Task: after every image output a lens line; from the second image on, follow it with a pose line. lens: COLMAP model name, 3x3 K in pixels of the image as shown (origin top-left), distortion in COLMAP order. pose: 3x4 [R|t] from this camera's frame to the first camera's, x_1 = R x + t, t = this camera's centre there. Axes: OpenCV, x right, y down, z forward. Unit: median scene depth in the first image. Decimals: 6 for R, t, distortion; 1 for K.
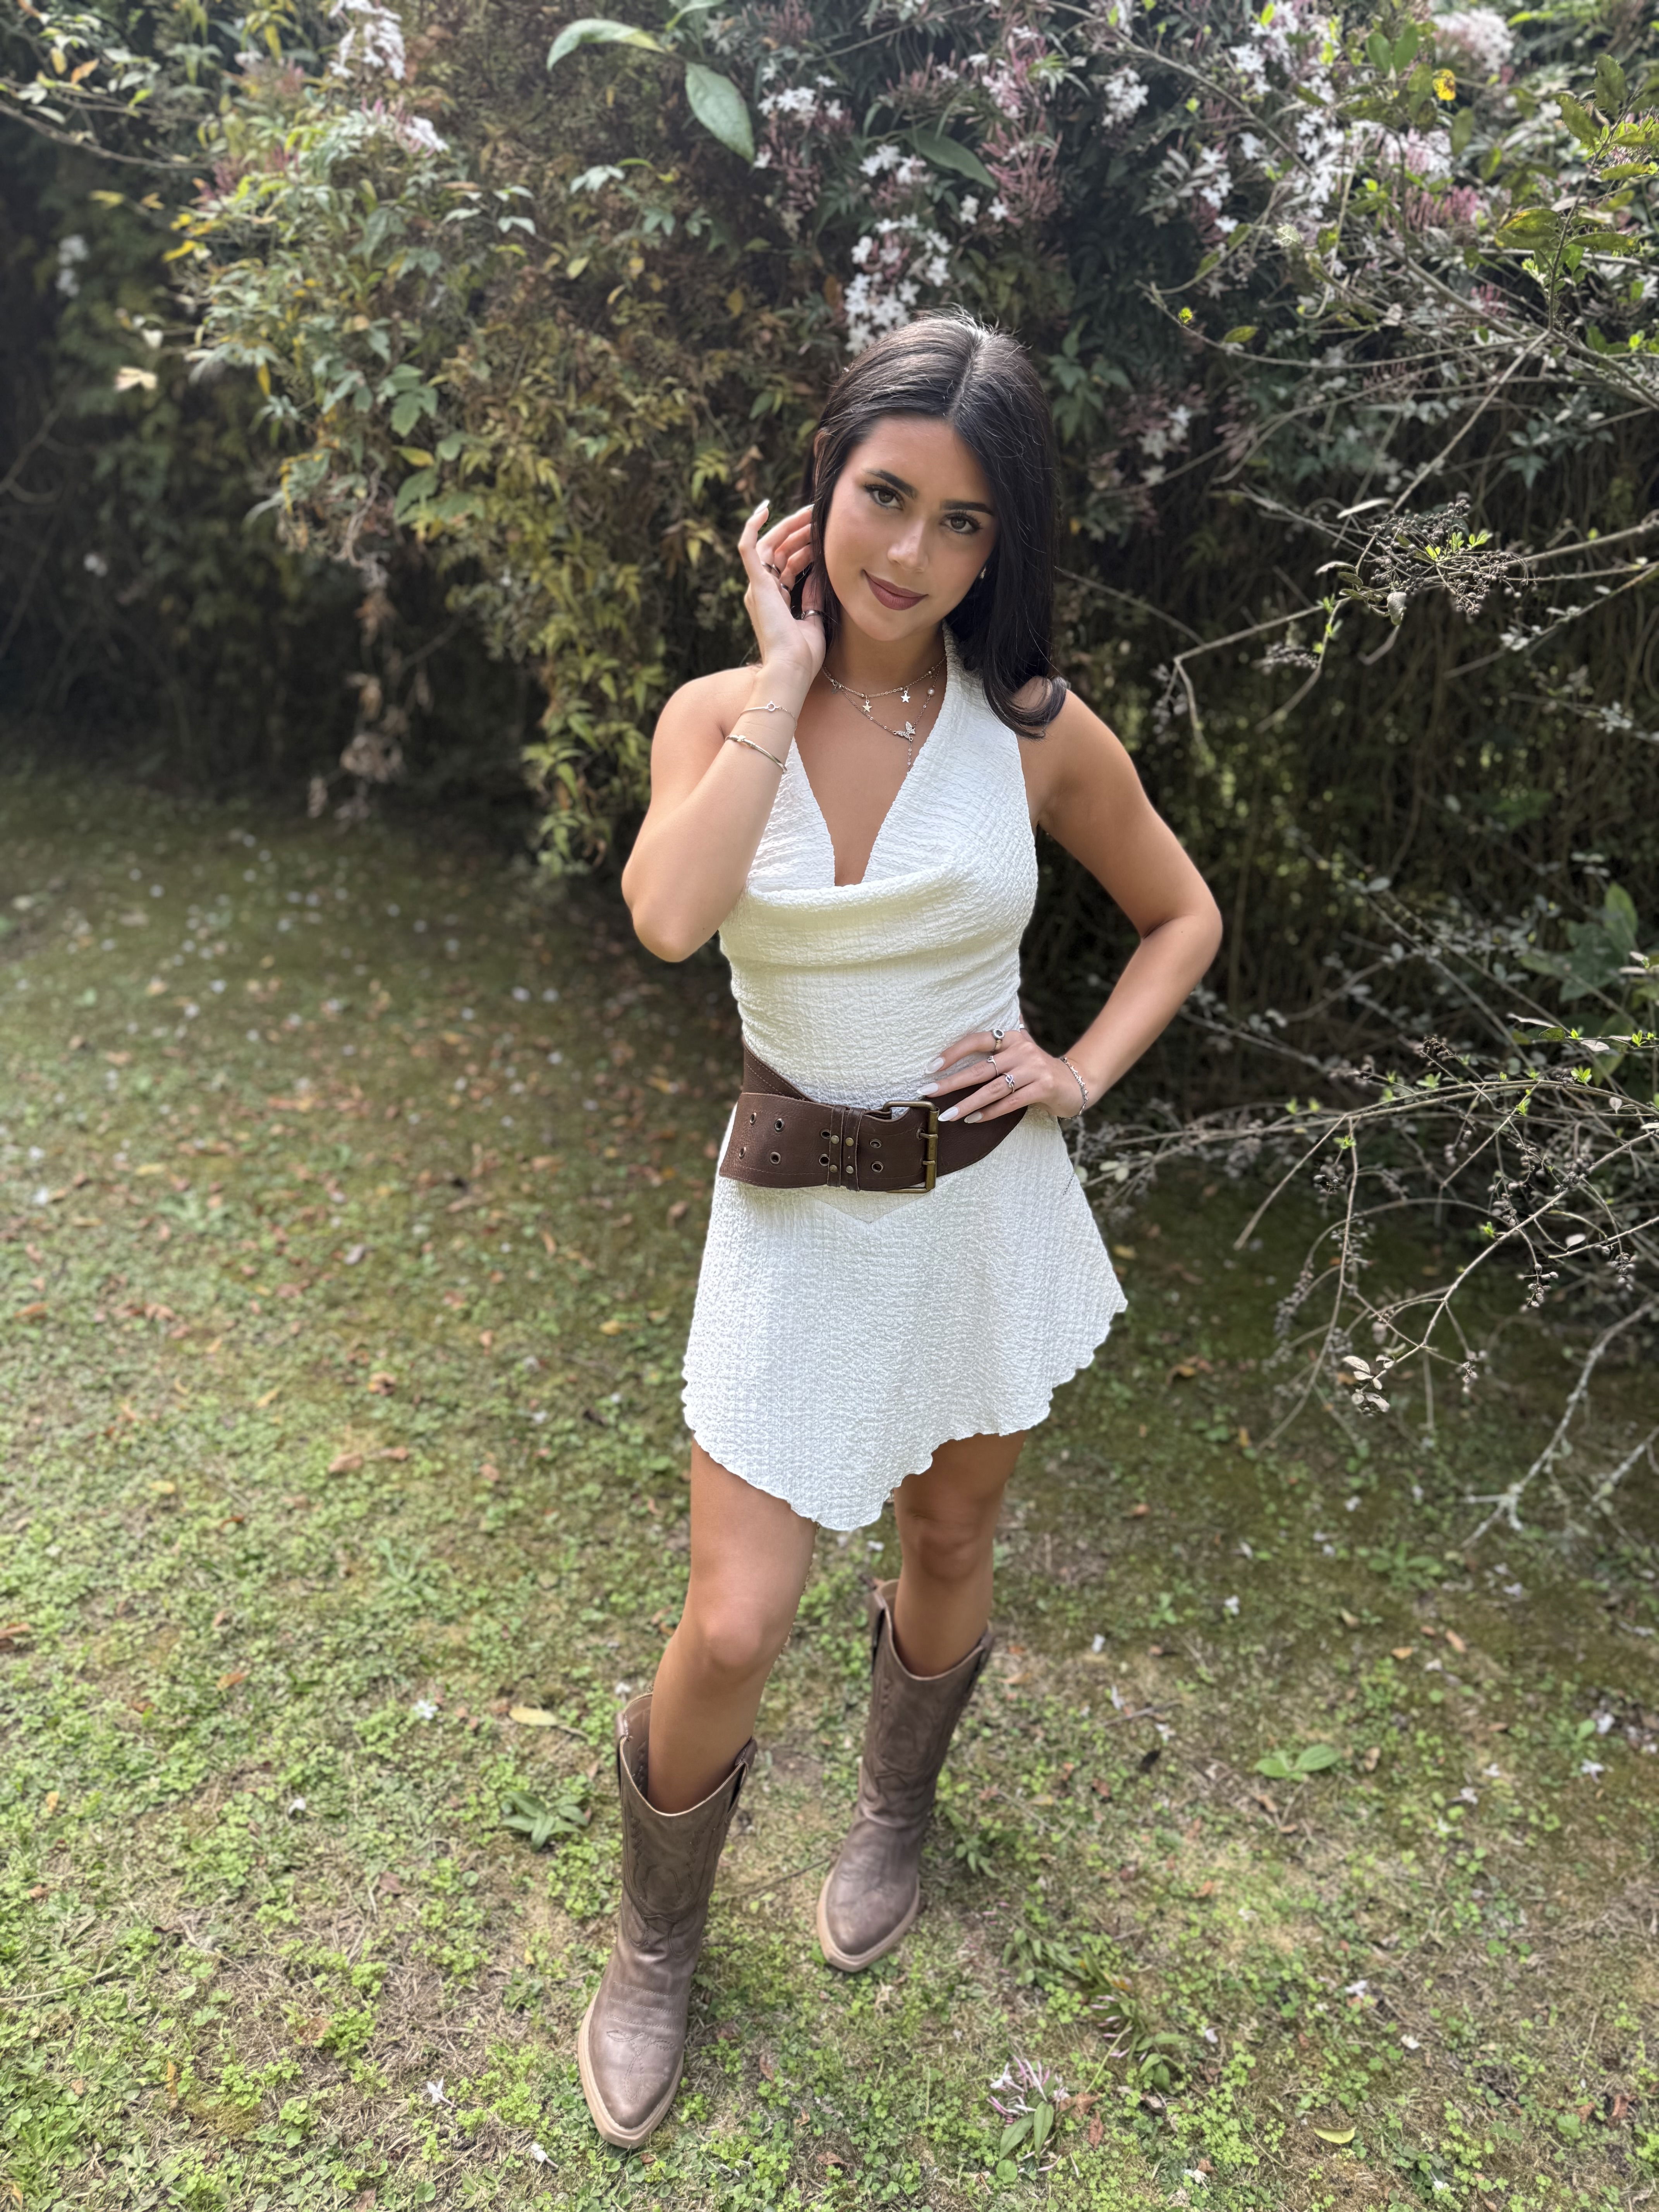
lens RADIAL K [[1679.6, 0, 829.5], [0, 1679.6, 1106.0], [0, 0, 1]] dist [0.131847, -0.265088]
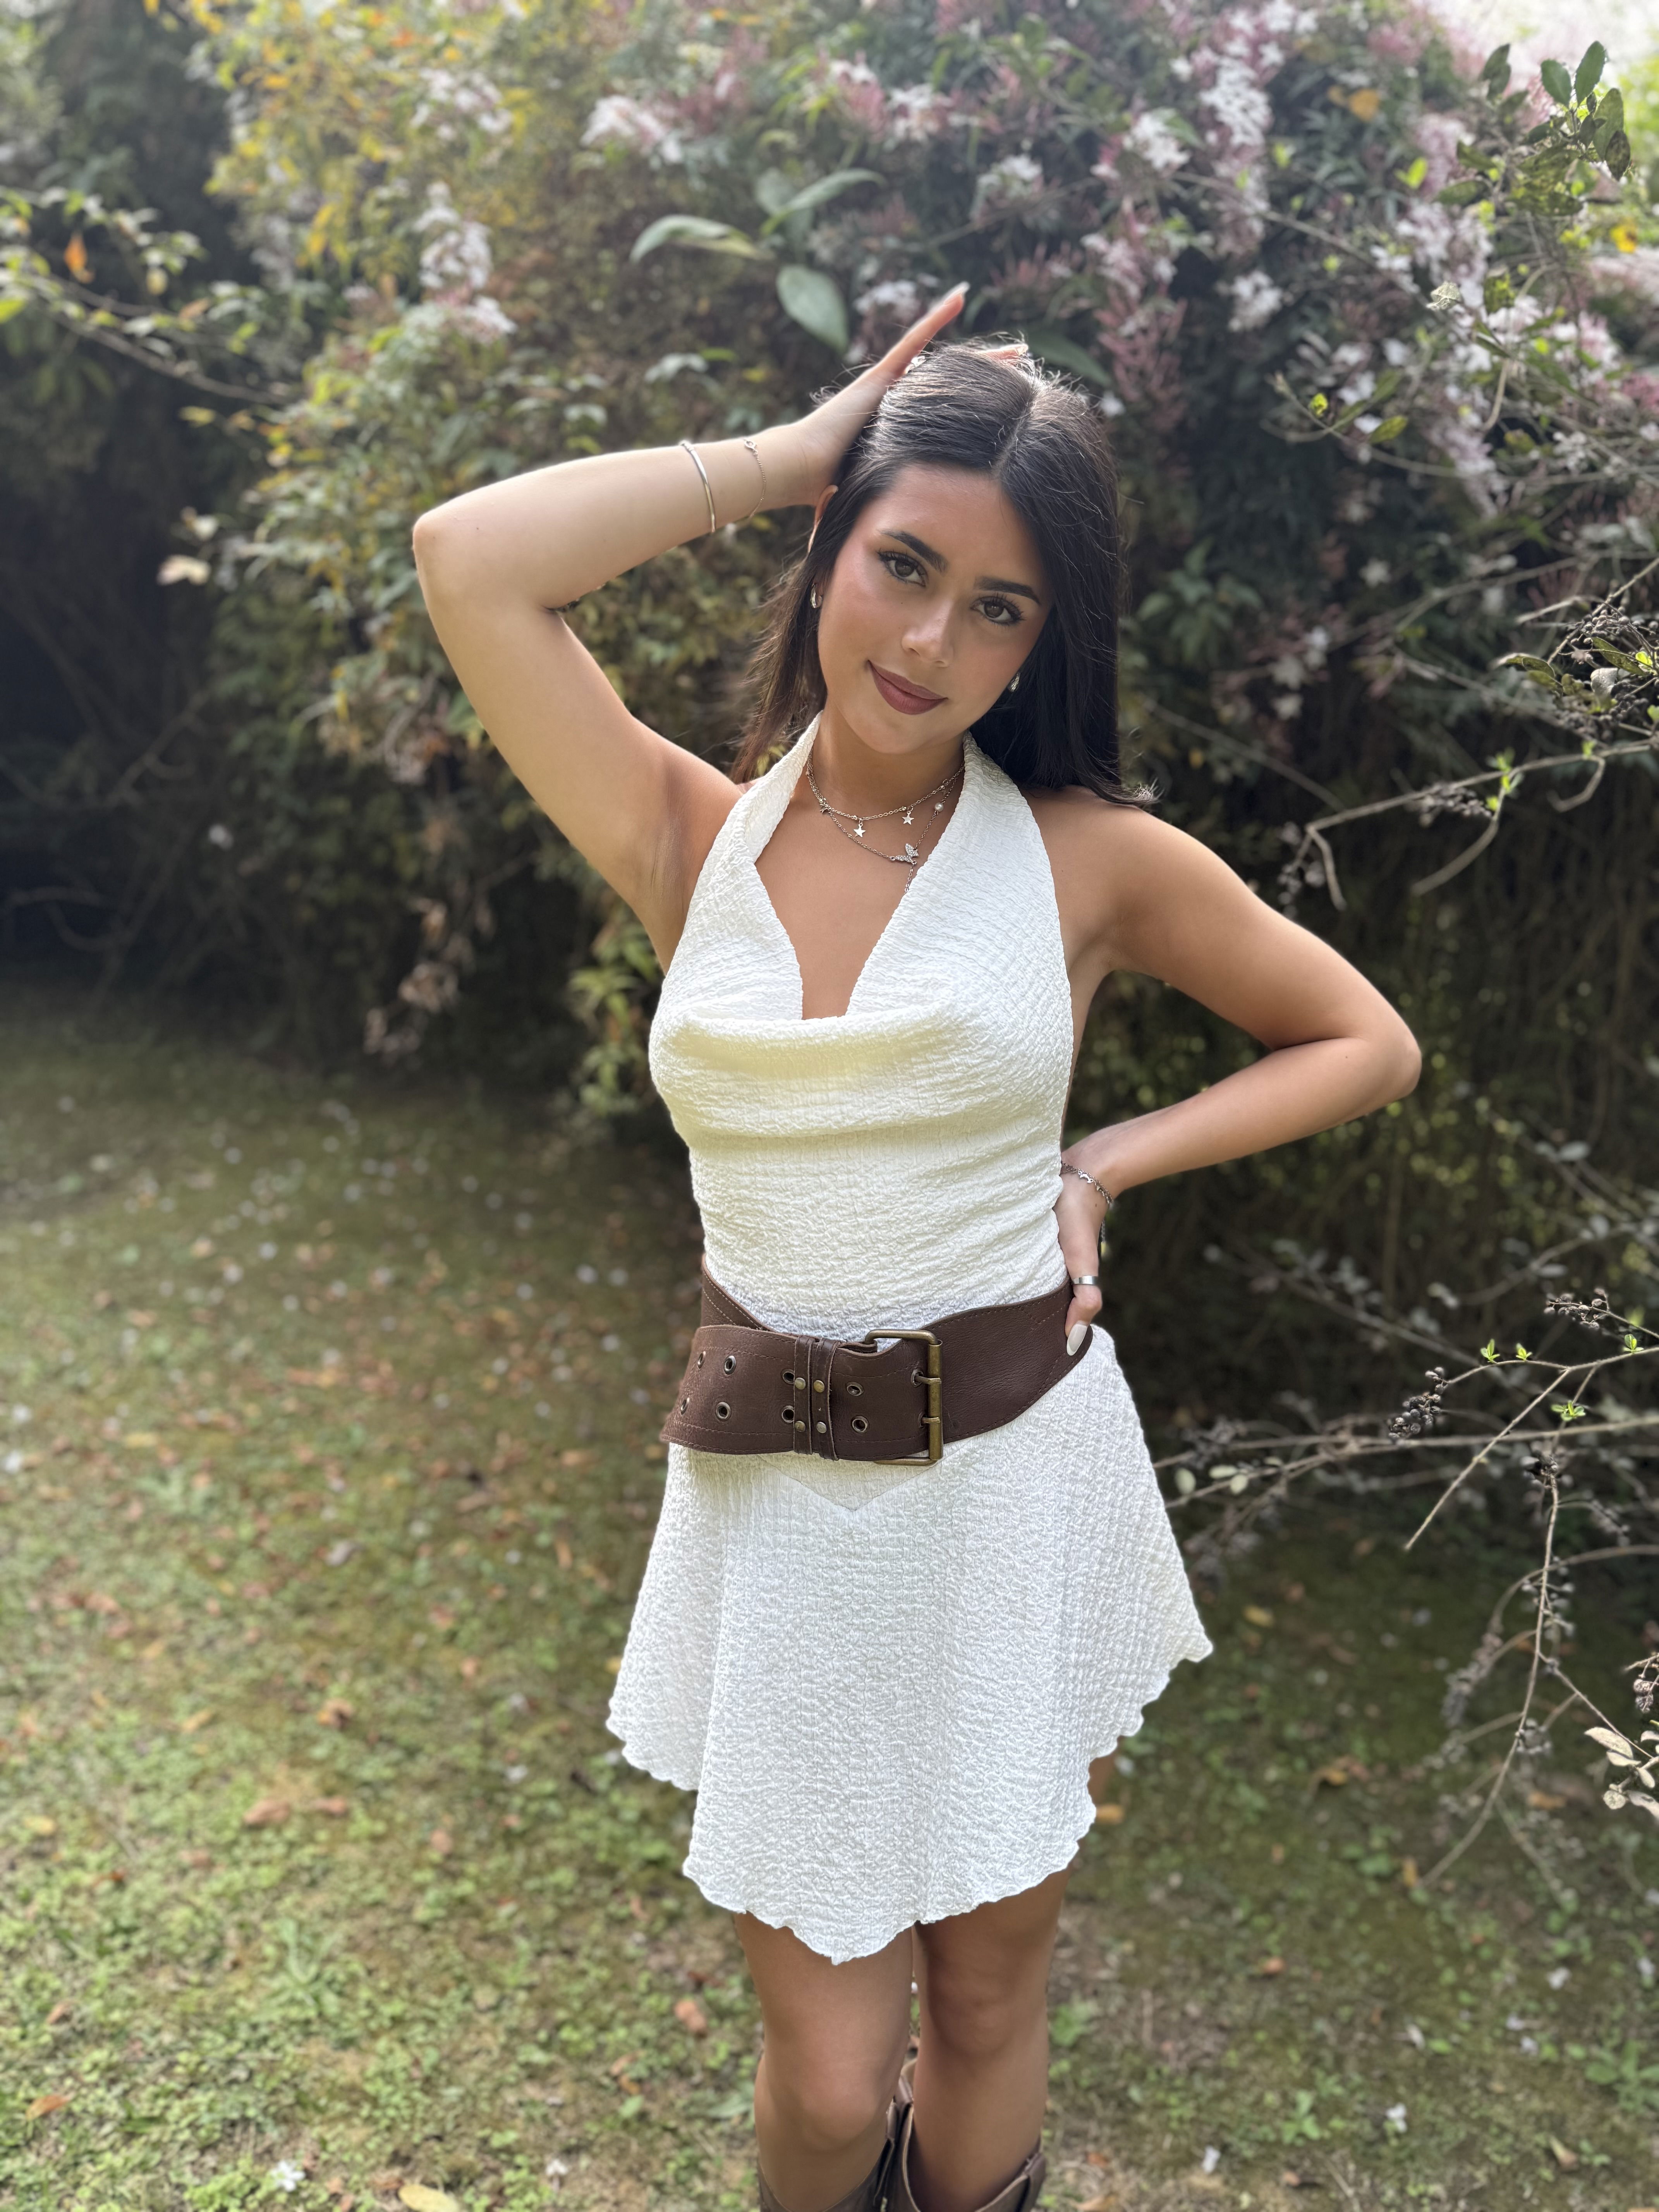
lens RADIAL K [[1658.8, 0, 826.6], [0, 1658.8, 1083.7], [0, 0, 1]] dist [-0.002804, 0.001926]
pose [[0.994591, 0.039432, -0.096089, 0.044291], [-0.059485, 0.974634, -0.215752, 0.027926], [0.085144, 0.220301, 0.971709, 0.191584]]
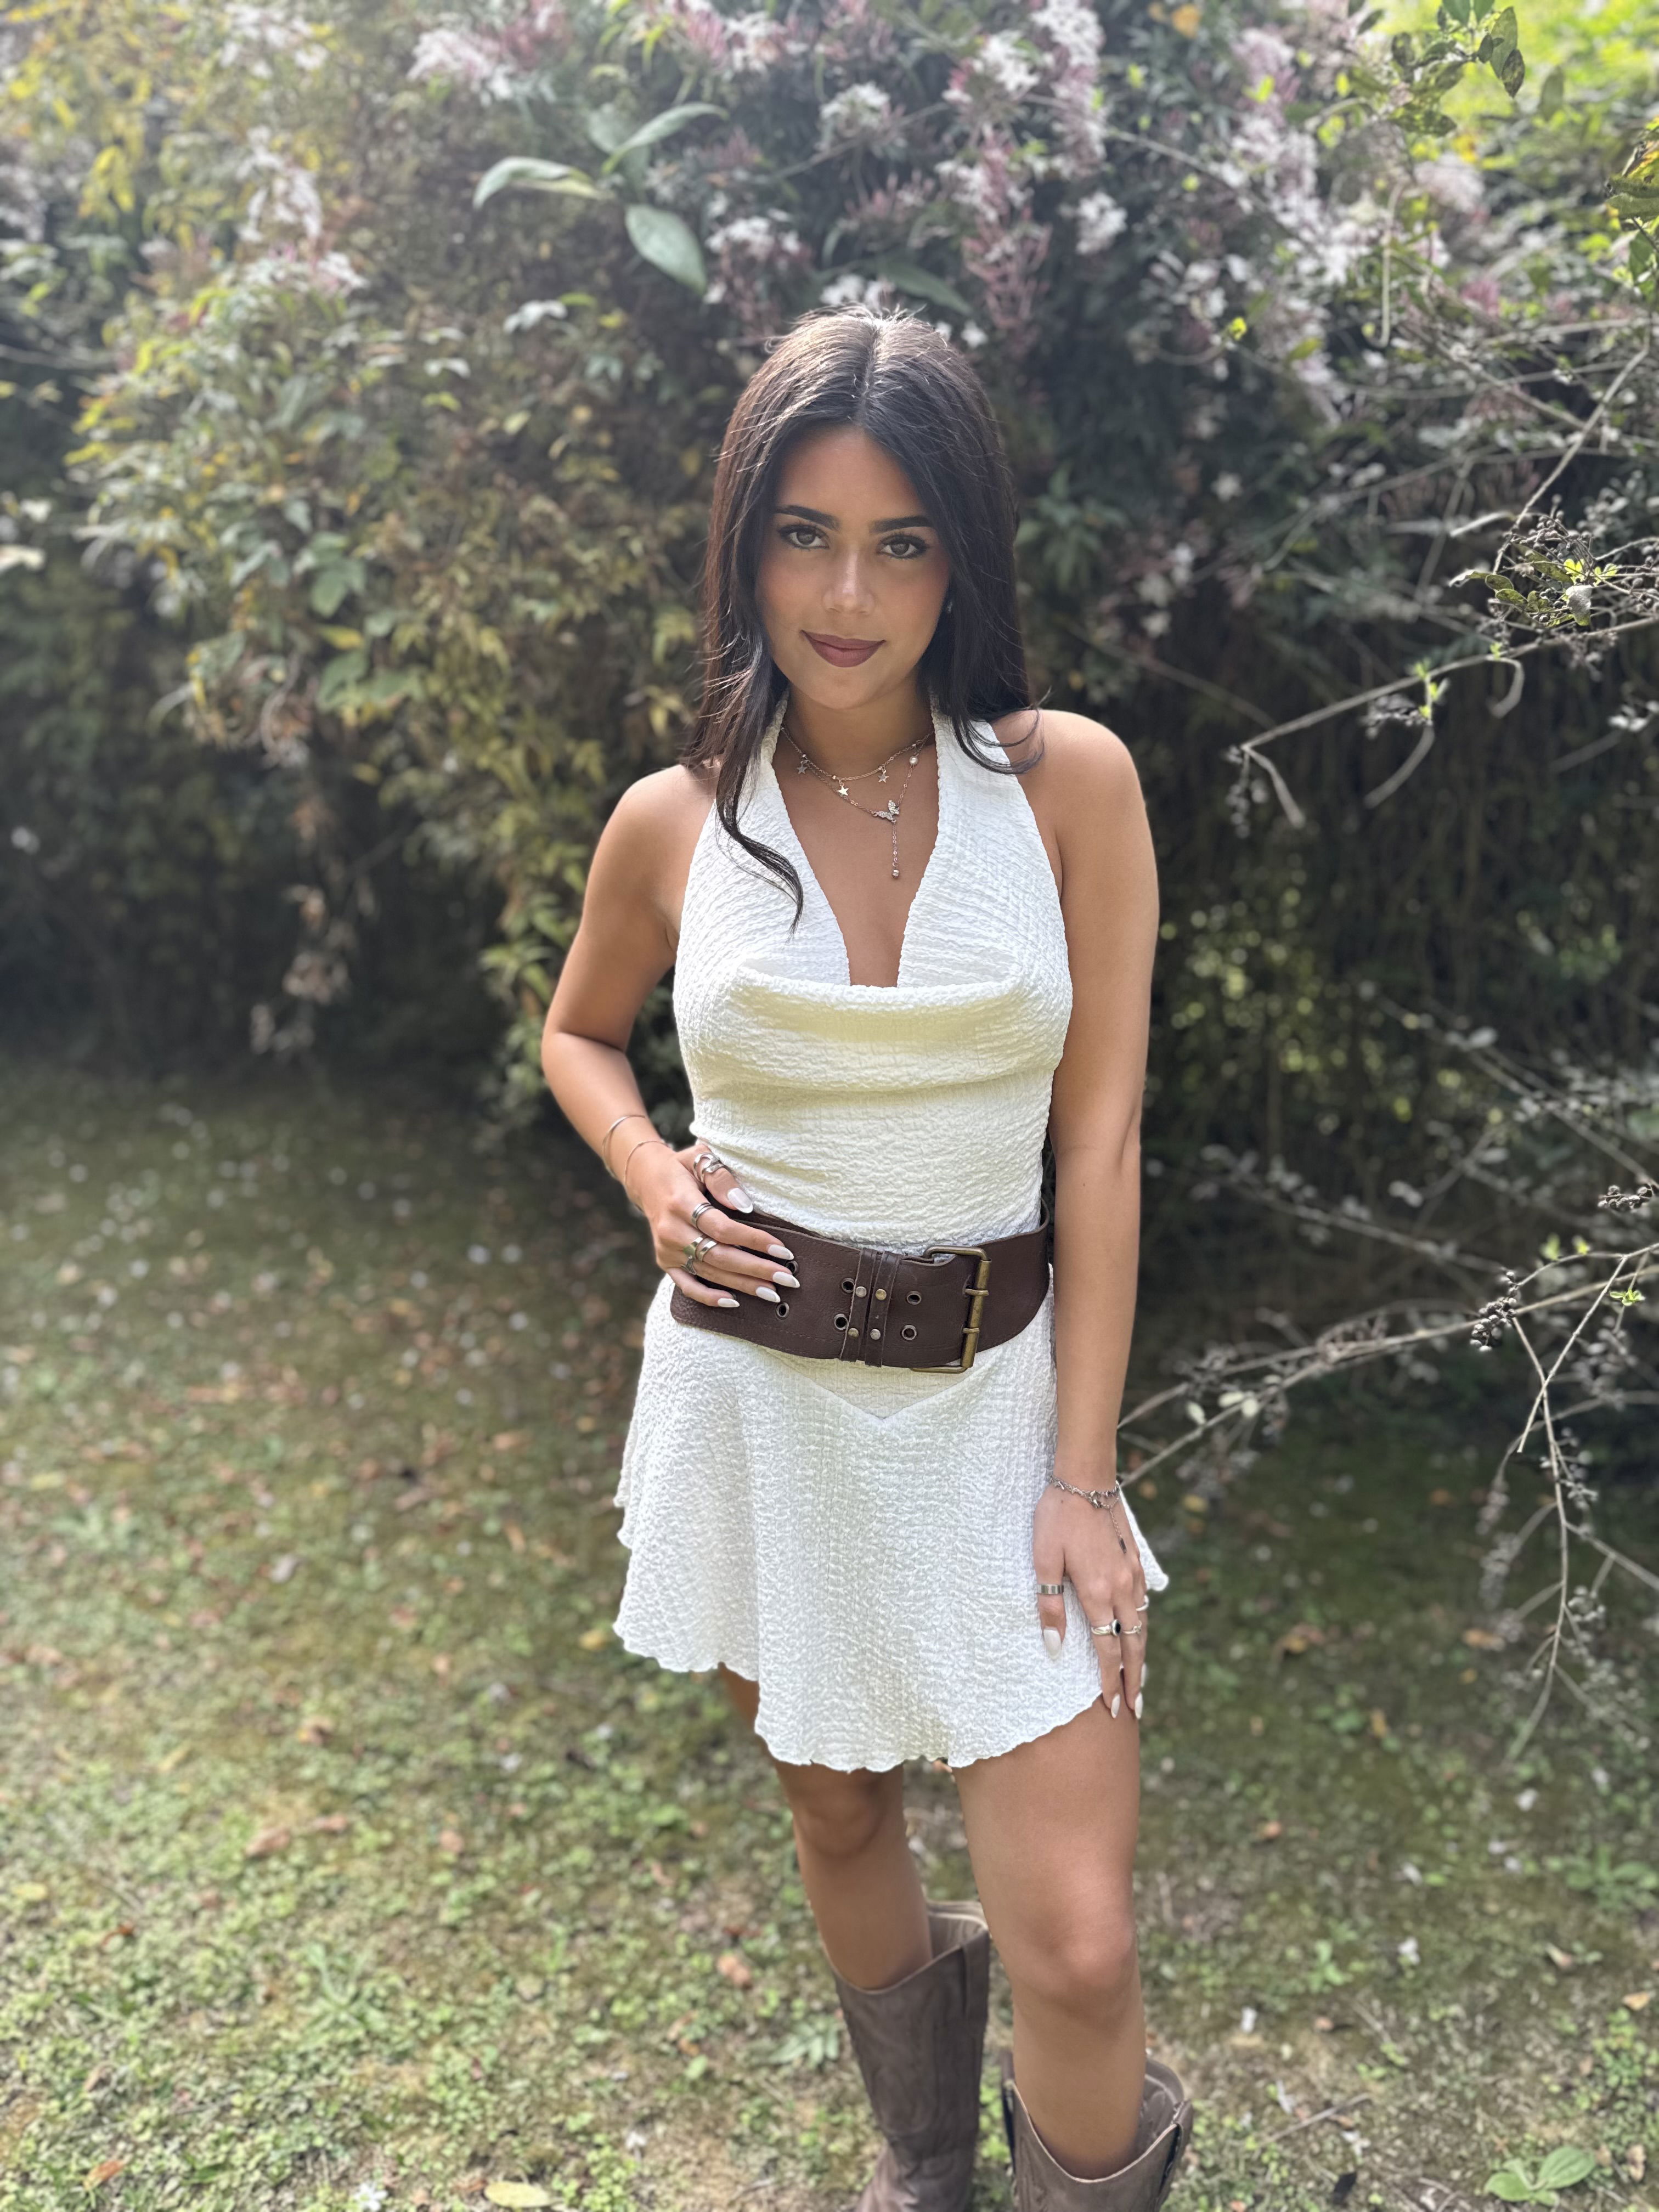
lens RADIAL K [[1658.8, 0, 826.6], [0, 1658.8, 1083.7], [0, 0, 1]] dist [-0.002804, 0.001926]
pose [[0.997737, -0.060890, 0.028532, -0.029003], [0.065054, 0.981445, -0.180368, 0.022455], [-0.017020, 0.181816, 0.983185, 0.188878]]
